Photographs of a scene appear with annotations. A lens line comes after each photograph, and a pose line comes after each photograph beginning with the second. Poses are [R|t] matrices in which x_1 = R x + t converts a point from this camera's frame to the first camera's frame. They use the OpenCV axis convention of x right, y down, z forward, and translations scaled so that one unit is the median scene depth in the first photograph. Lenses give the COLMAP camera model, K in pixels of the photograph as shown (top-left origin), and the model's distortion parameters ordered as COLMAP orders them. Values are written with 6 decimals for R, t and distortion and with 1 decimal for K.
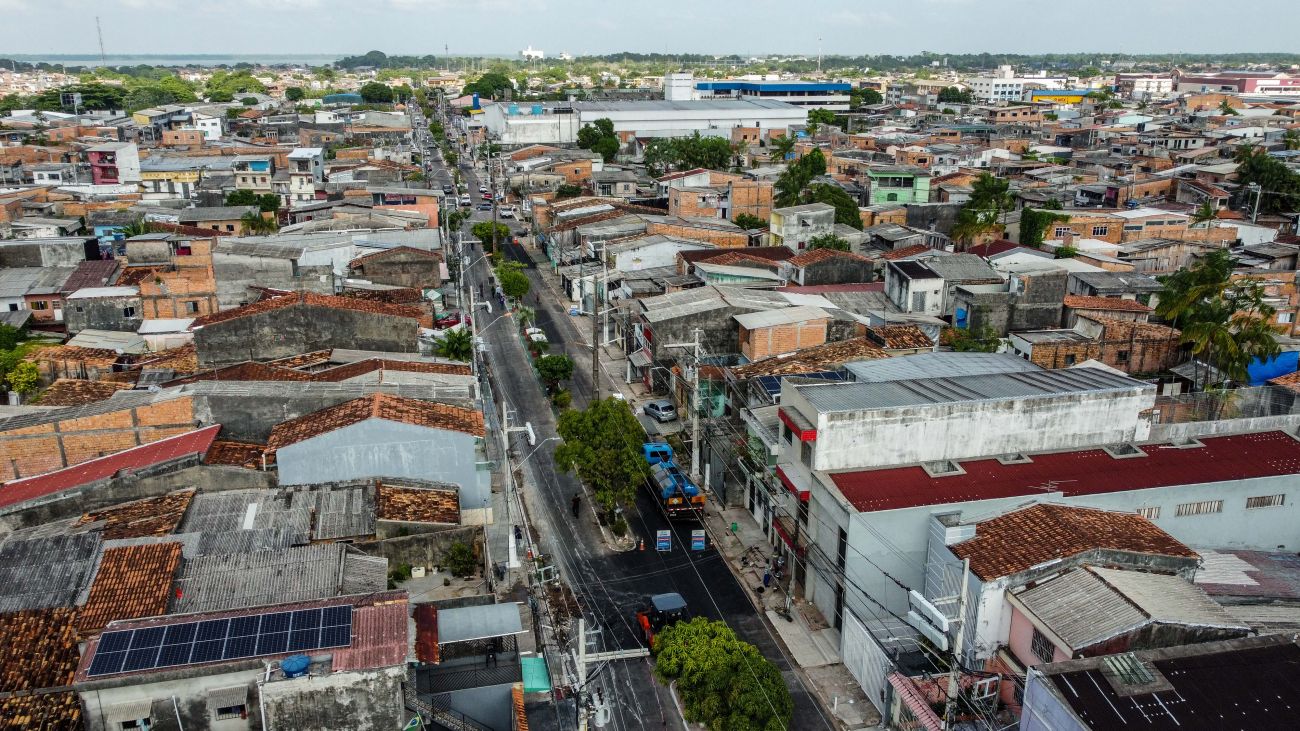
lens RADIAL K [[981.6, 0, 647.3], [0, 981.6, 353.4], [0, 0, 1]] dist [-0.000598, 0.001708]
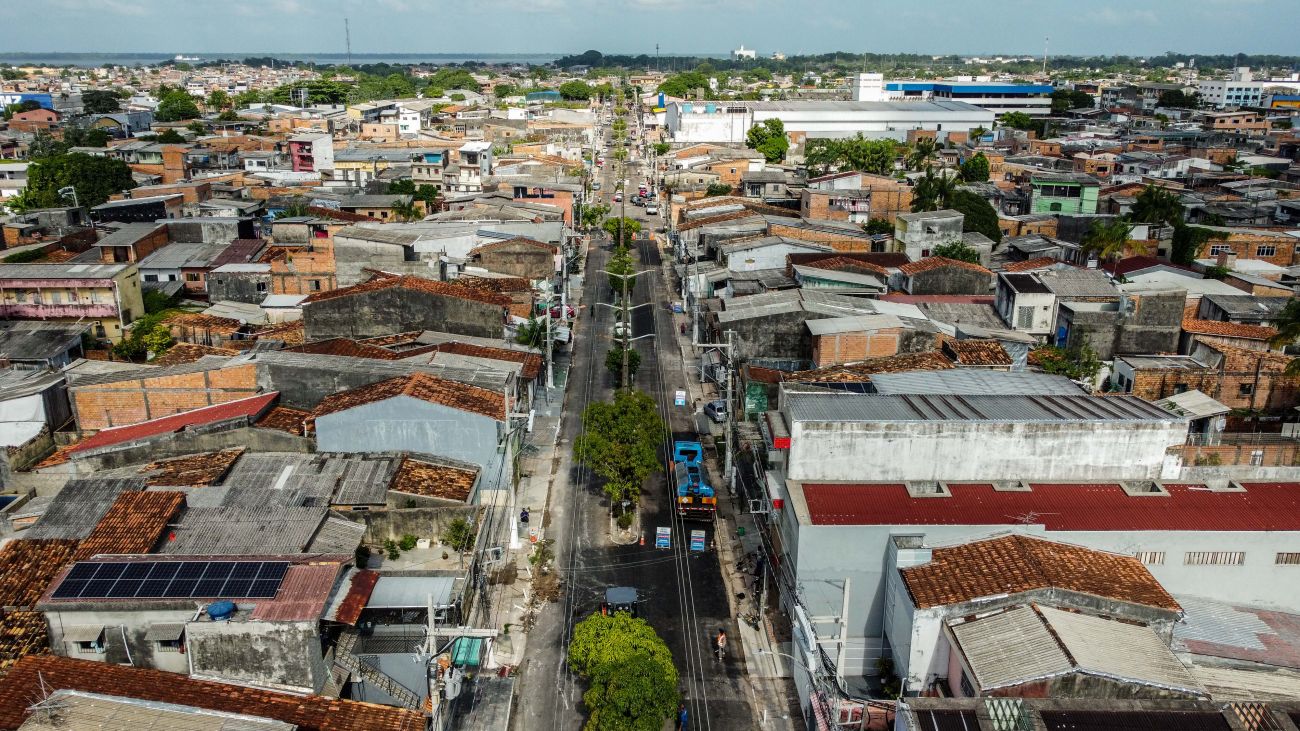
lens RADIAL K [[981.6, 0, 647.3], [0, 981.6, 353.4], [0, 0, 1]] dist [-0.000598, 0.001708]
pose [[0.978364, 0.062410, -0.197252, 0.123061], [-0.062377, 0.998032, 0.006386, -0.001798], [0.197263, 0.006056, 0.980332, 0.007434]]
